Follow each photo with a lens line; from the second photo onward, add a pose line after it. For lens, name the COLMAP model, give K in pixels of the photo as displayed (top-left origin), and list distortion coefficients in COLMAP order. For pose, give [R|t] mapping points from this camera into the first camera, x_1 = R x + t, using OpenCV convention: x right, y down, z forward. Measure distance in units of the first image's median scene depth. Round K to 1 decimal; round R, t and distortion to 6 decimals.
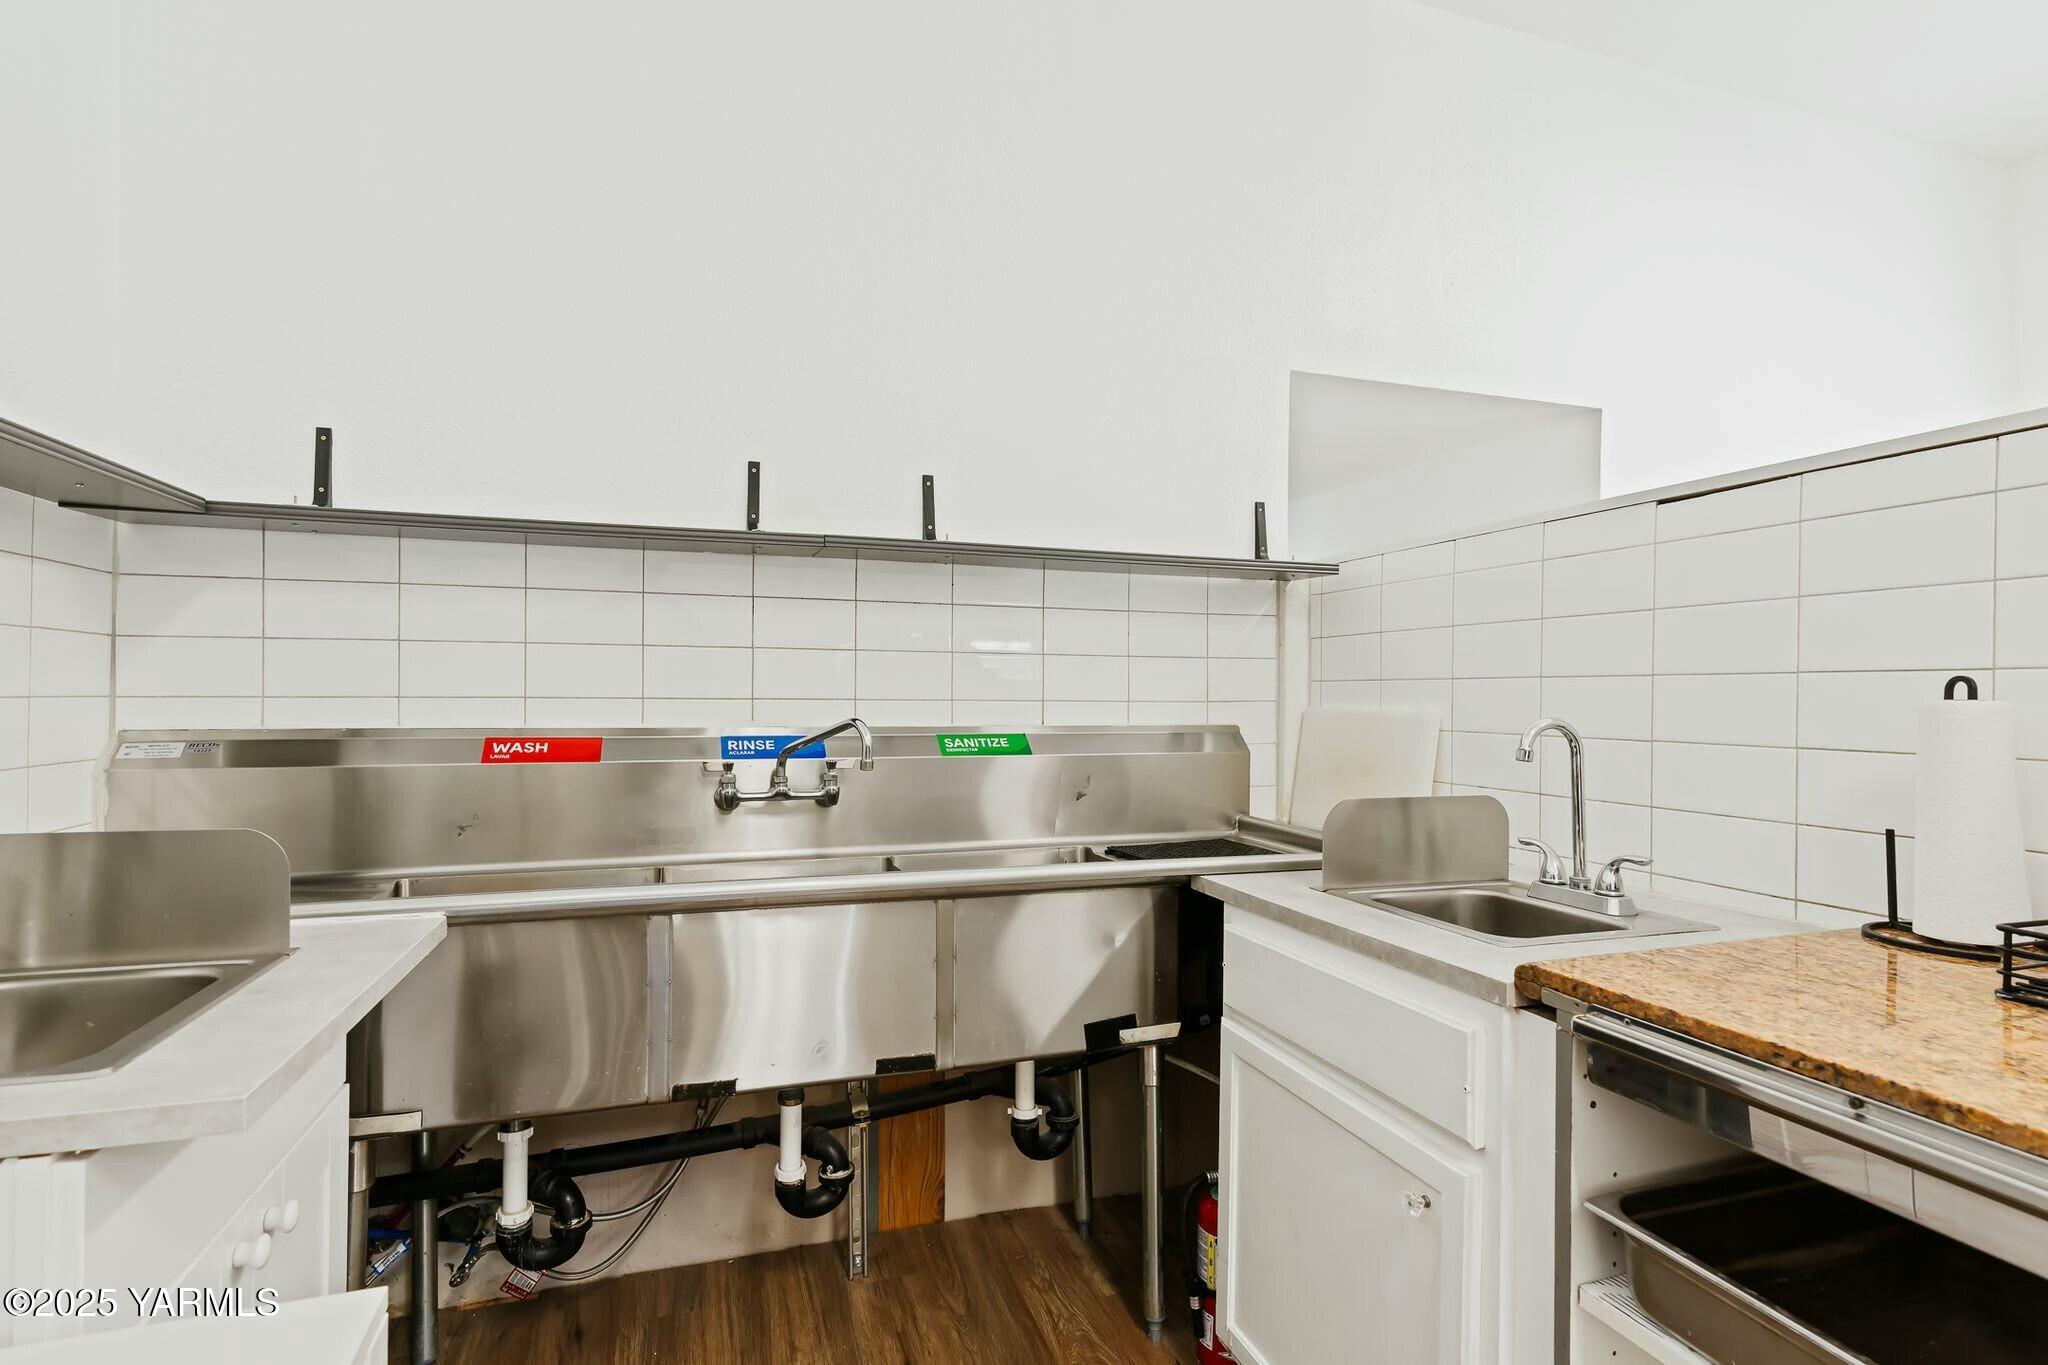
lens RADIAL K [[966.6, 0, 1048.1], [0, 966.6, 701.2], [0, 0, 1]] dist [-0.008908, 0.004746]
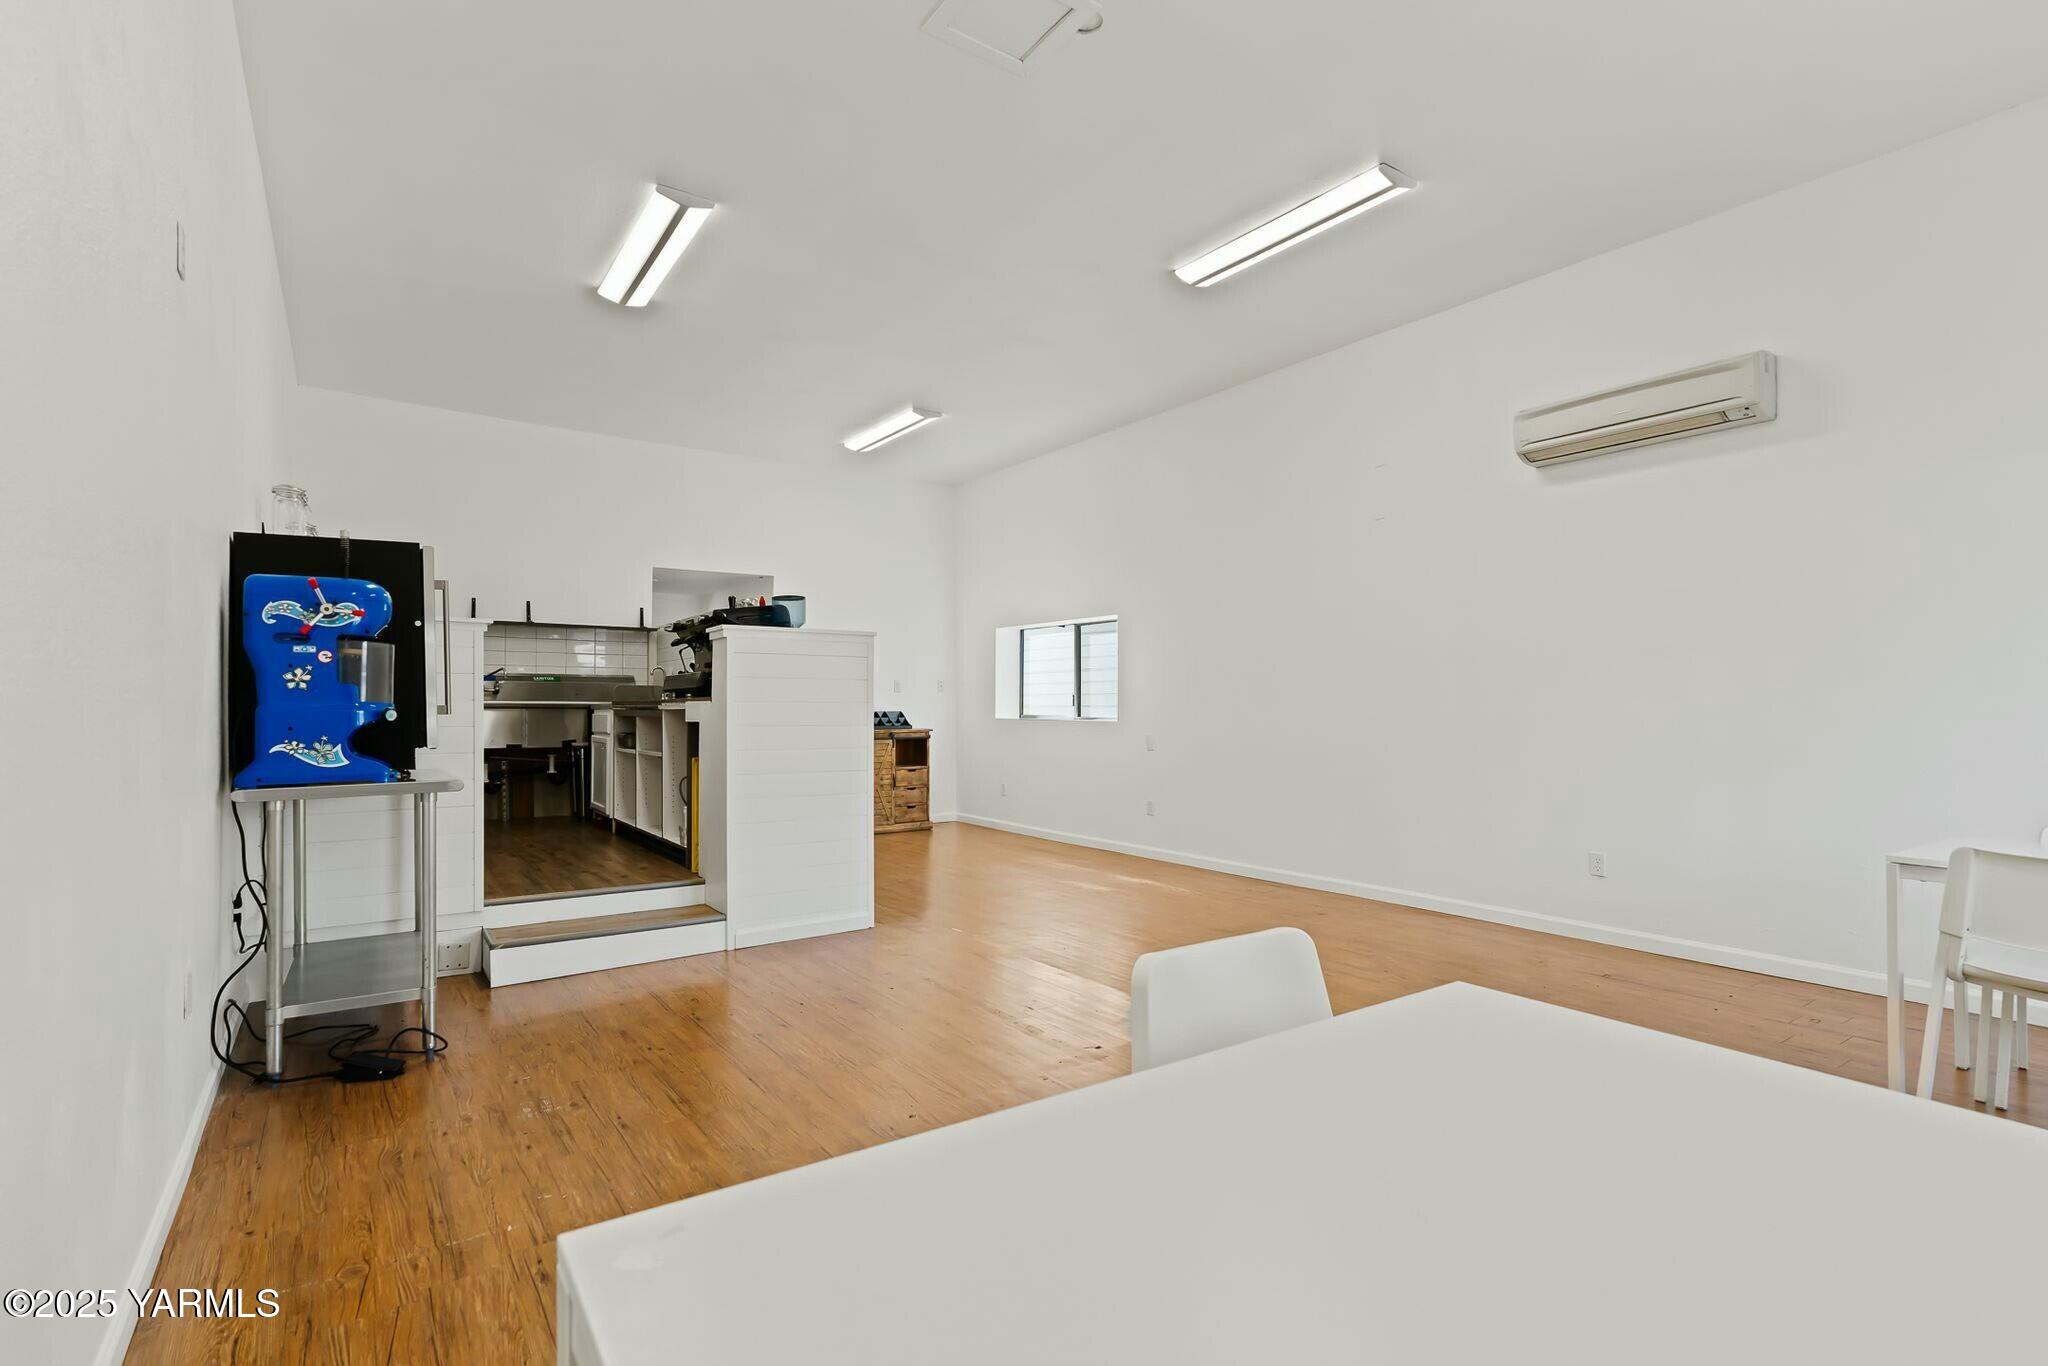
lens RADIAL K [[1001.2, 0, 1027.2], [0, 1001.2, 698.3], [0, 0, 1]] dist [-0.000723, 0.000084]
pose [[0.973108, -0.003809, 0.230316, 0.874543], [0.007630, 0.999848, -0.015702, 0.202874], [-0.230221, 0.017037, 0.972989, -3.220481]]
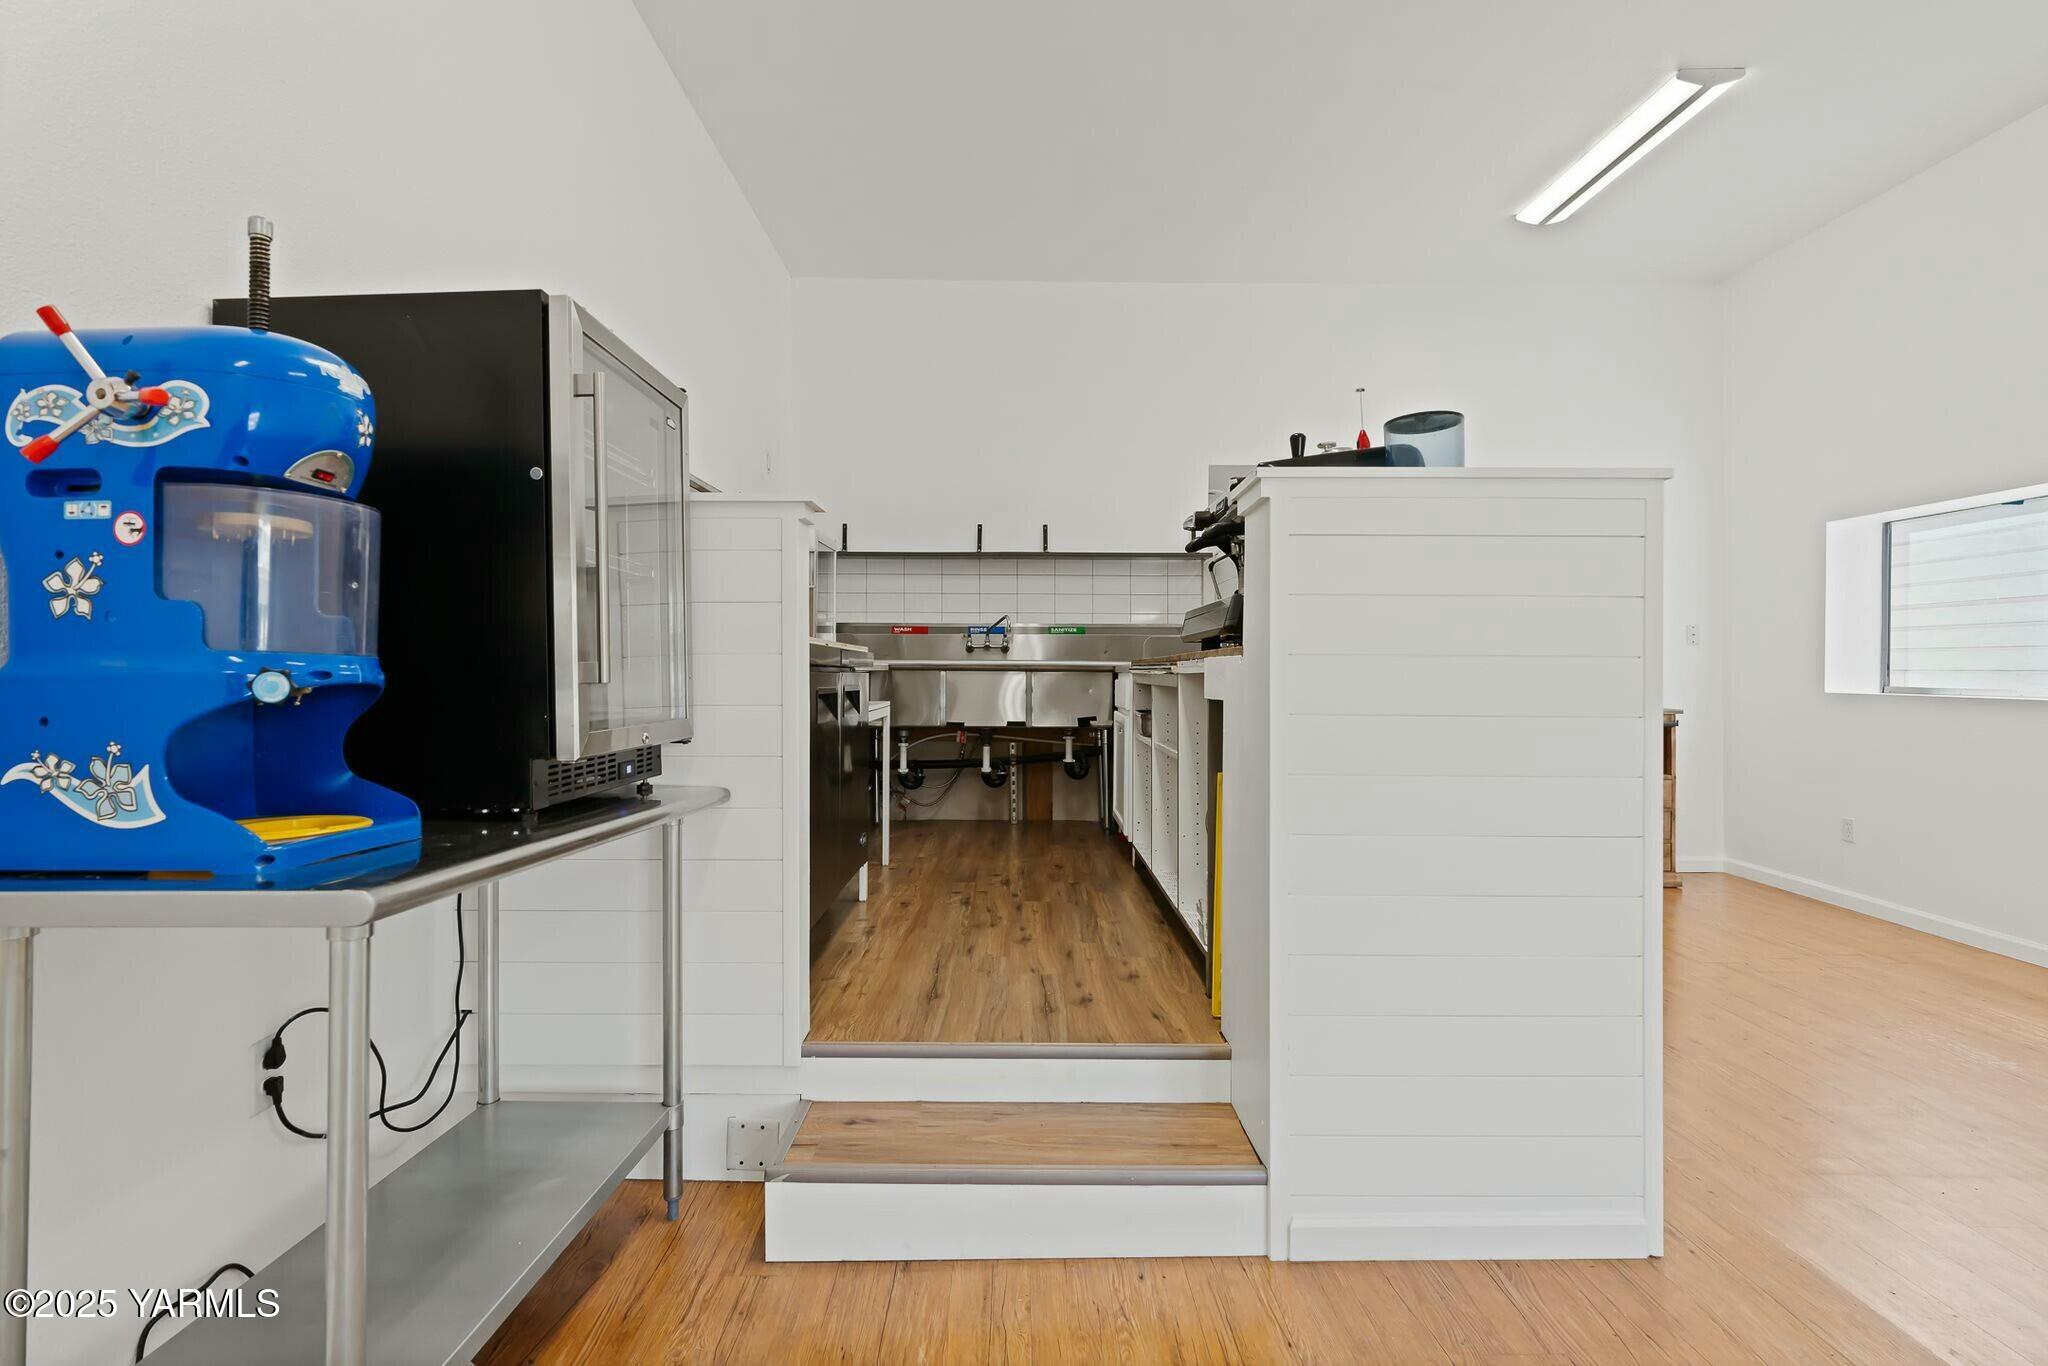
lens RADIAL K [[1048.2, 0, 1006.8], [0, 1048.2, 666.4], [0, 0, 1]] dist [-0.001280, -0.002058]
pose [[0.931966, -0.003204, -0.362532, 0.861415], [-0.001606, 0.999915, -0.012966, 0.191627], [0.362542, 0.012666, 0.931881, -1.775577]]
